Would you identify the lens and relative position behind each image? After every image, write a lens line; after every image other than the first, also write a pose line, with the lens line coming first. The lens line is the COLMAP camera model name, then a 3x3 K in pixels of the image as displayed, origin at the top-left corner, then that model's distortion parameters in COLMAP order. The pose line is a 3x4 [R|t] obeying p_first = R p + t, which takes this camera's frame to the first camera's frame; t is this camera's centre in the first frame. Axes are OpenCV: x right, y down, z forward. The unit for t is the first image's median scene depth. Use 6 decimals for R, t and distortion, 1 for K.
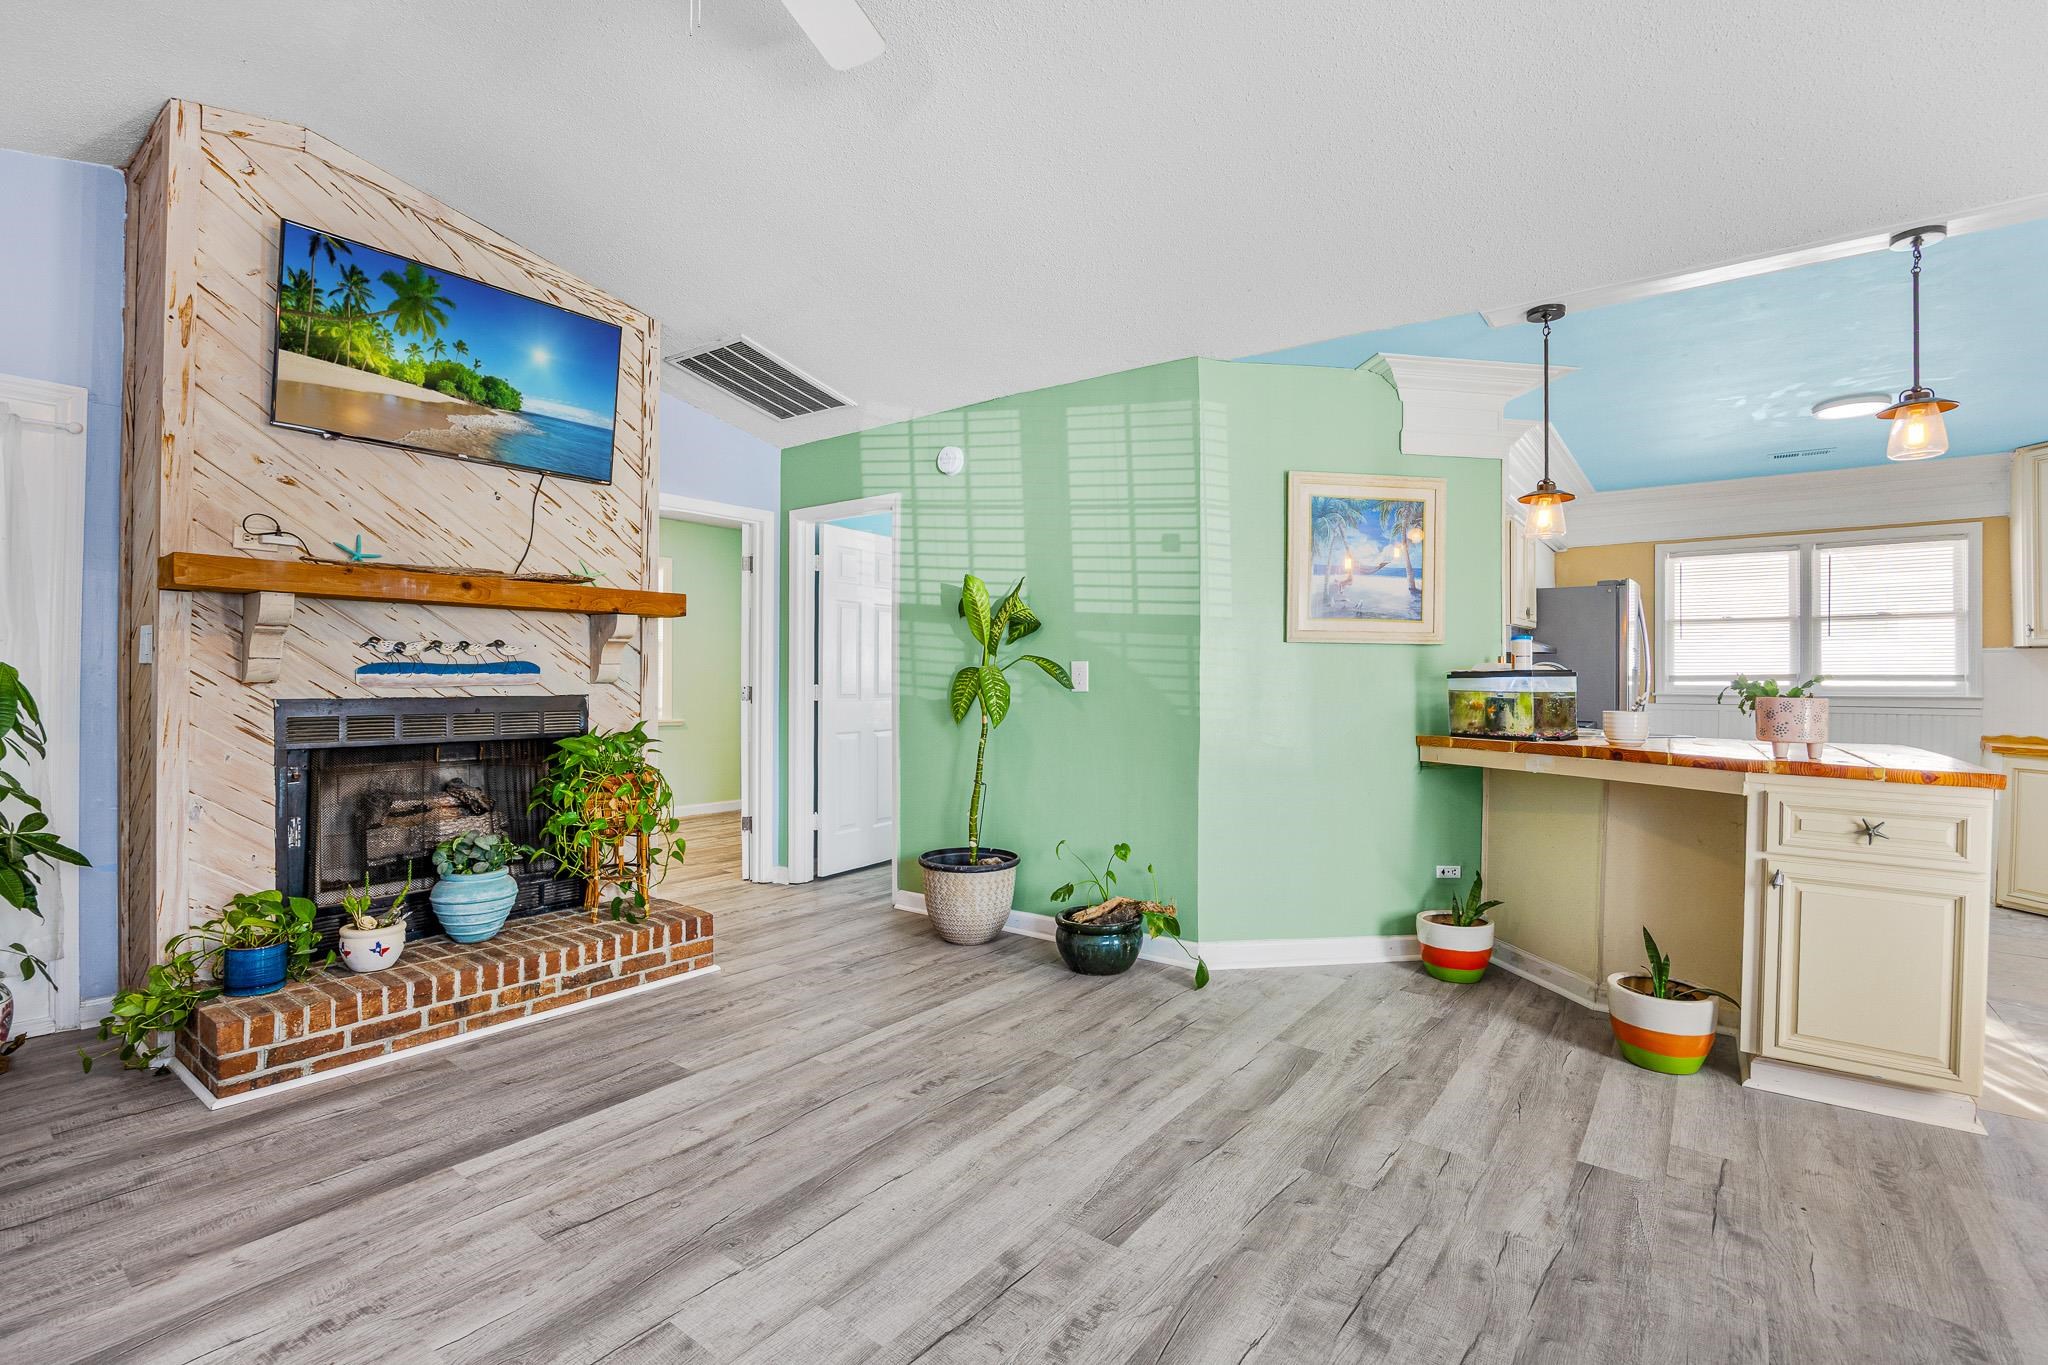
lens RADIAL K [[930.4, 0, 1031.3], [0, 930.4, 674.4], [0, 0, 1]] dist [-0.019381, 0.004344]
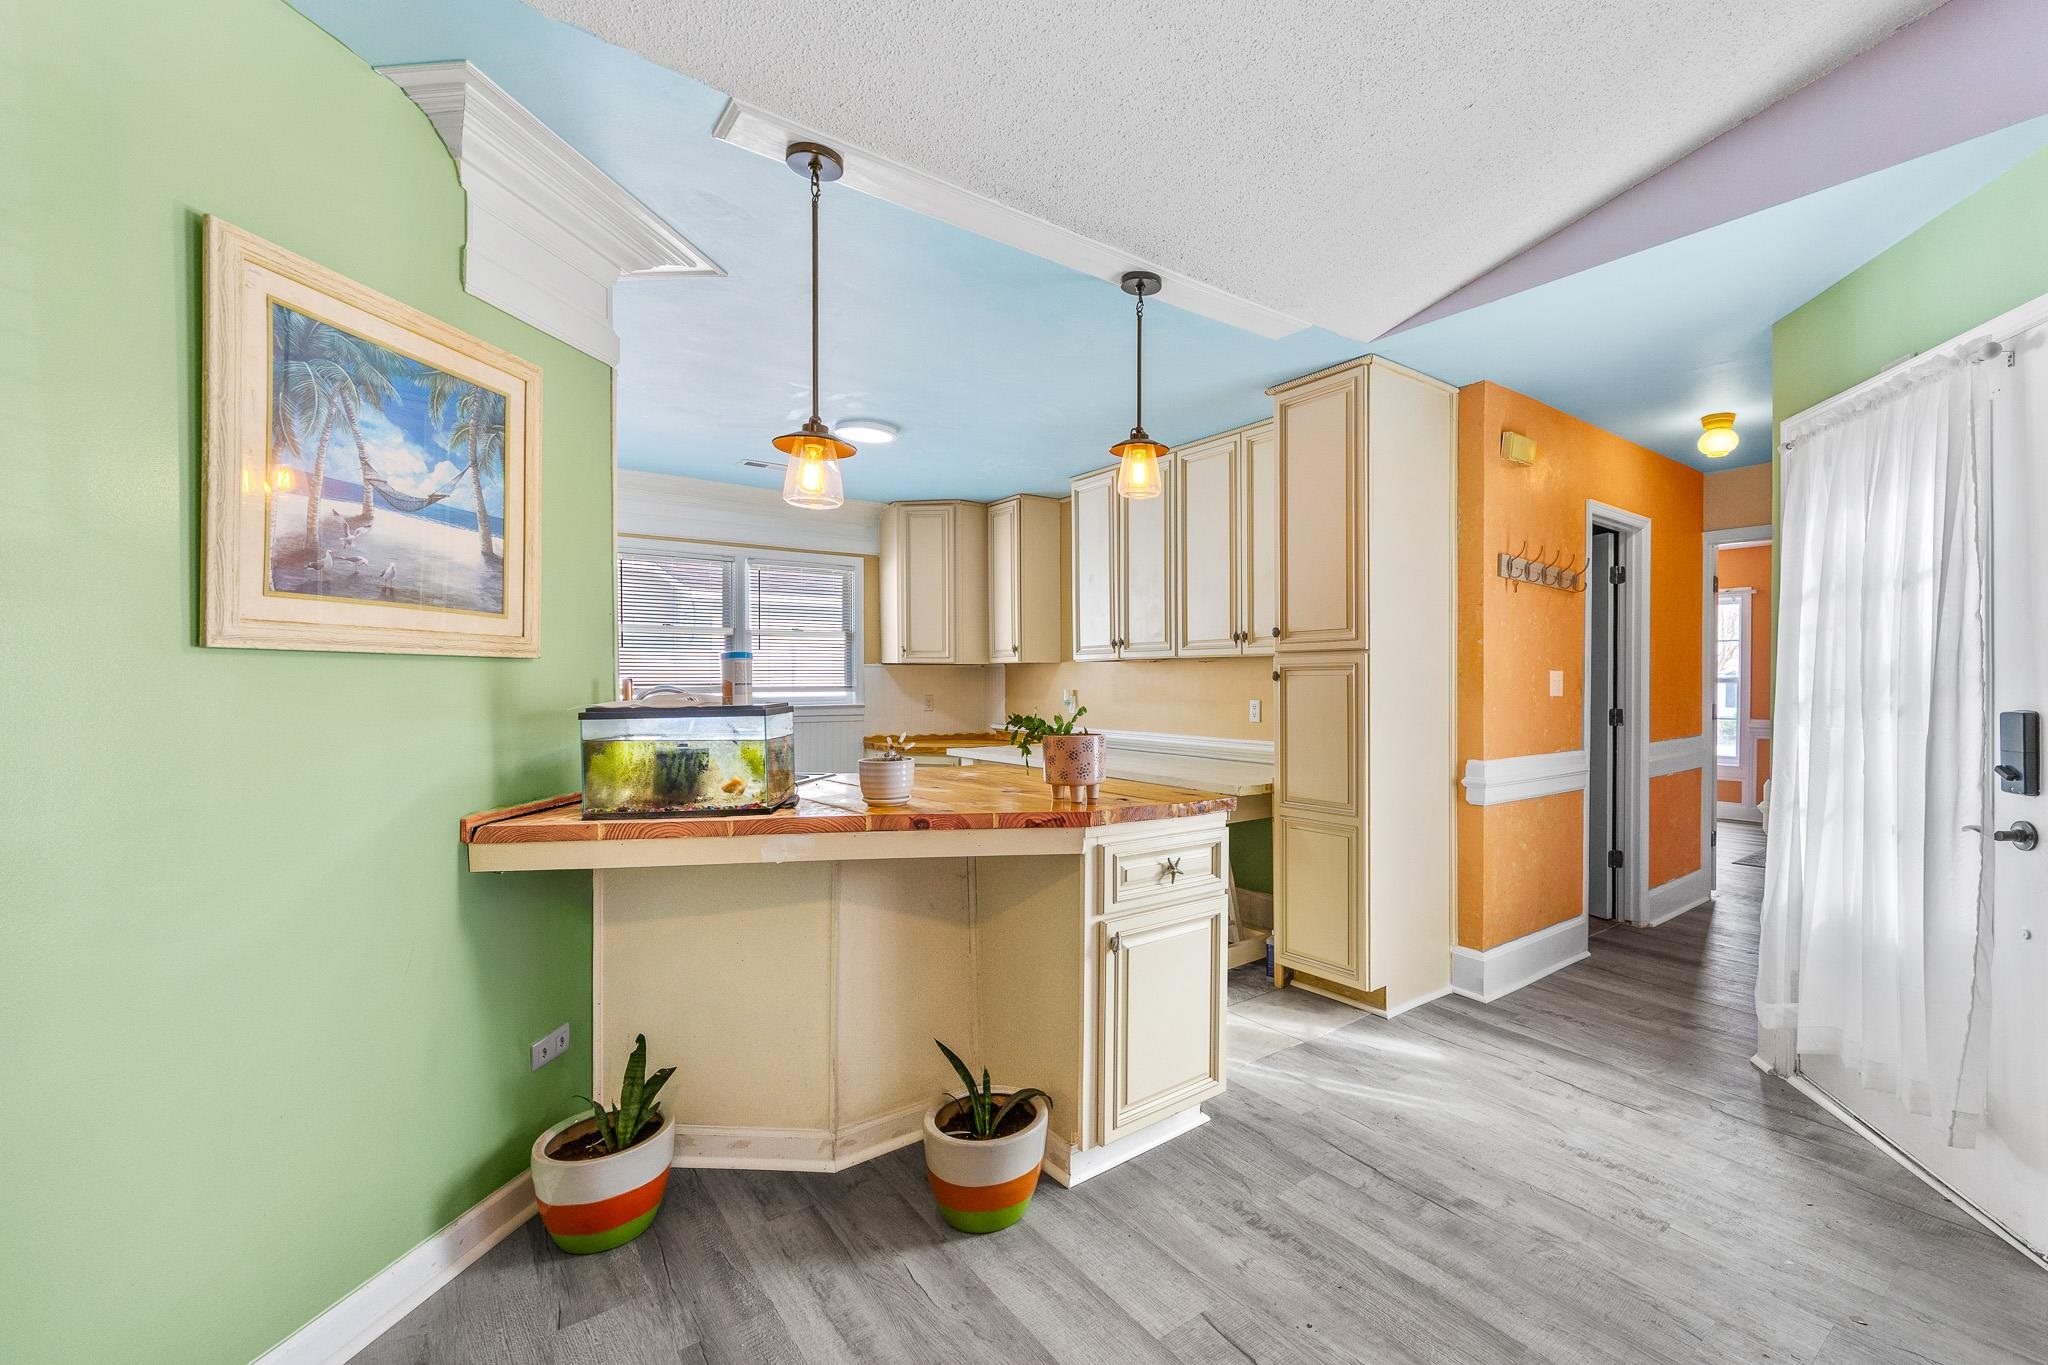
lens RADIAL K [[870.7, 0, 1164.9], [0, 870.7, 689.1], [0, 0, 1]] dist [-0.007439, 0.000538]
pose [[0.212739, -0.015843, 0.976981, 0.003467], [-0.004121, 0.999845, 0.017111, -0.027305], [-0.977100, -0.007666, 0.212640, 0.577909]]
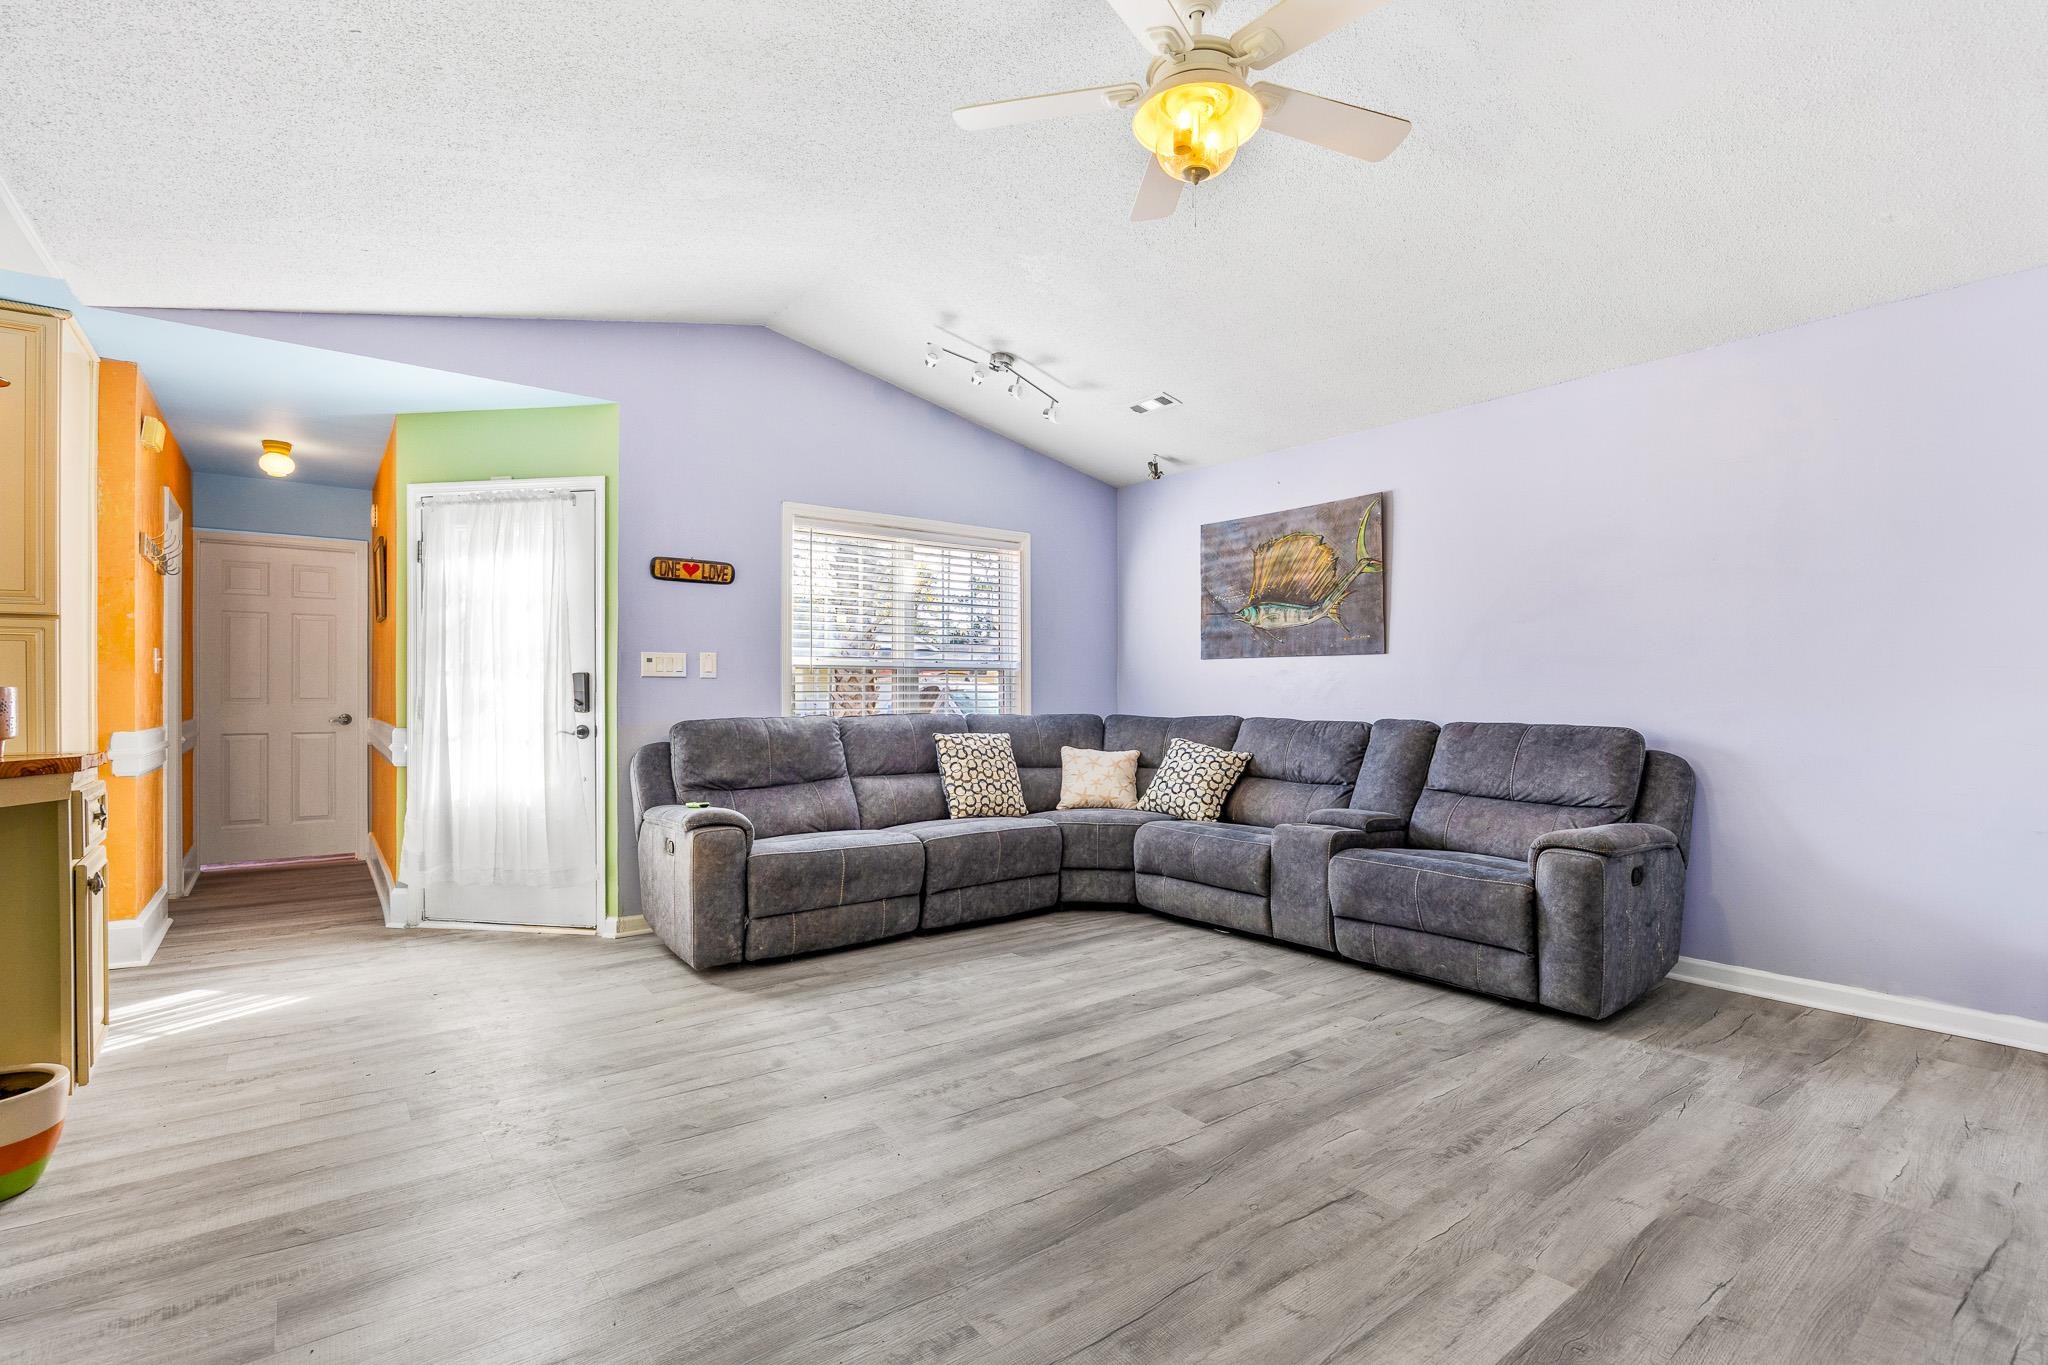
lens RADIAL K [[943.1, 0, 1037.6], [0, 943.1, 689.3], [0, 0, 1]] dist [-0.020857, 0.001477]
pose [[-0.968595, -0.004130, 0.248610, -0.248435], [-0.005616, 0.999970, -0.005269, 0.020076], [-0.248580, -0.006500, -0.968589, 1.232953]]
